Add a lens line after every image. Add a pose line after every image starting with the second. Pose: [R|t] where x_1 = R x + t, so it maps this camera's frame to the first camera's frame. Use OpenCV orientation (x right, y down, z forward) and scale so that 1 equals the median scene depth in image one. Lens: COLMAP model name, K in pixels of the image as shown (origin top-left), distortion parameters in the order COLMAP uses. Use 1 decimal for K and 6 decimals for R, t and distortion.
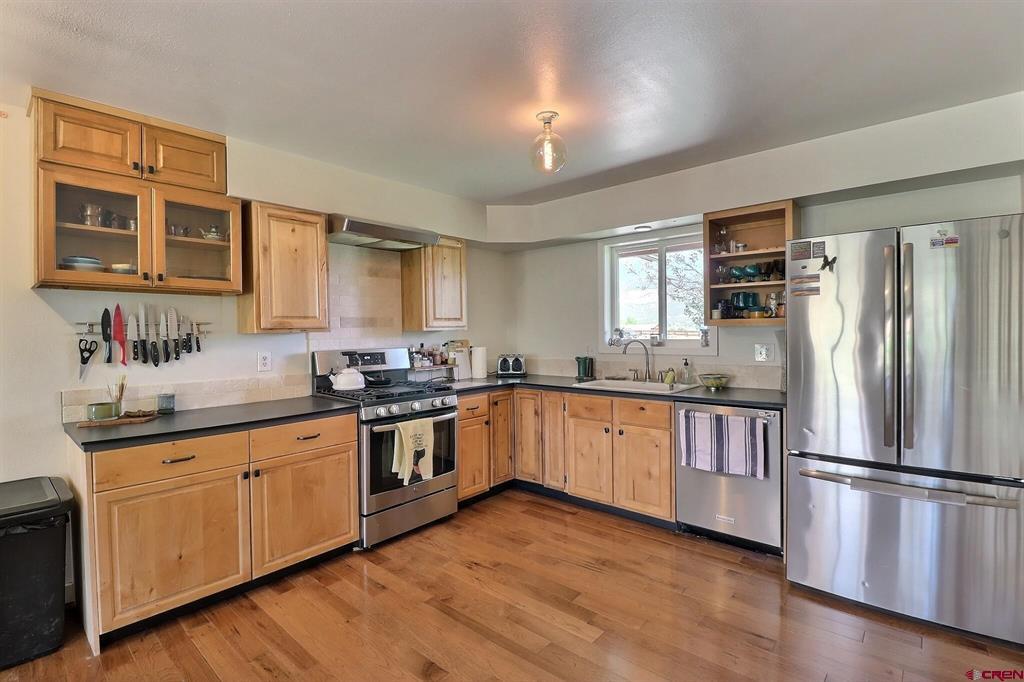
lens RADIAL K [[476.9, 0, 511.8], [0, 476.9, 339.8], [0, 0, 1]] dist [-0.003473, -0.000713]
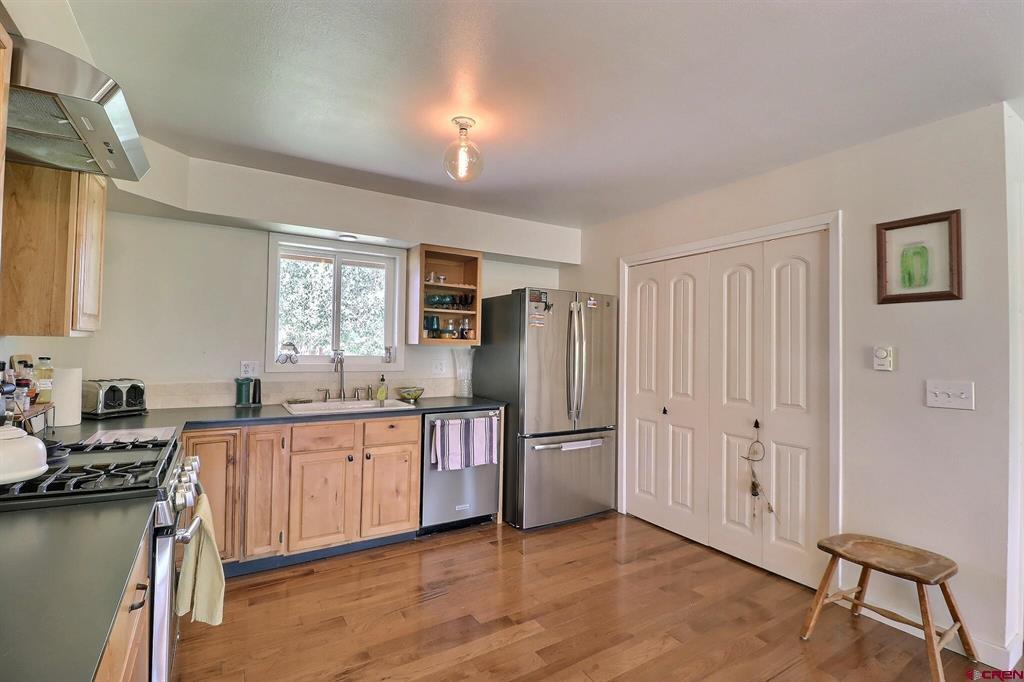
lens RADIAL K [[476.9, 0, 515.3], [0, 476.9, 340.7], [0, 0, 1]] dist [-0.003473, -0.000713]
pose [[0.279962, 0.035463, 0.959356, -0.724452], [-0.003337, 0.999347, -0.035968, 0.003354], [-0.960005, 0.006868, 0.279898, 0.580022]]
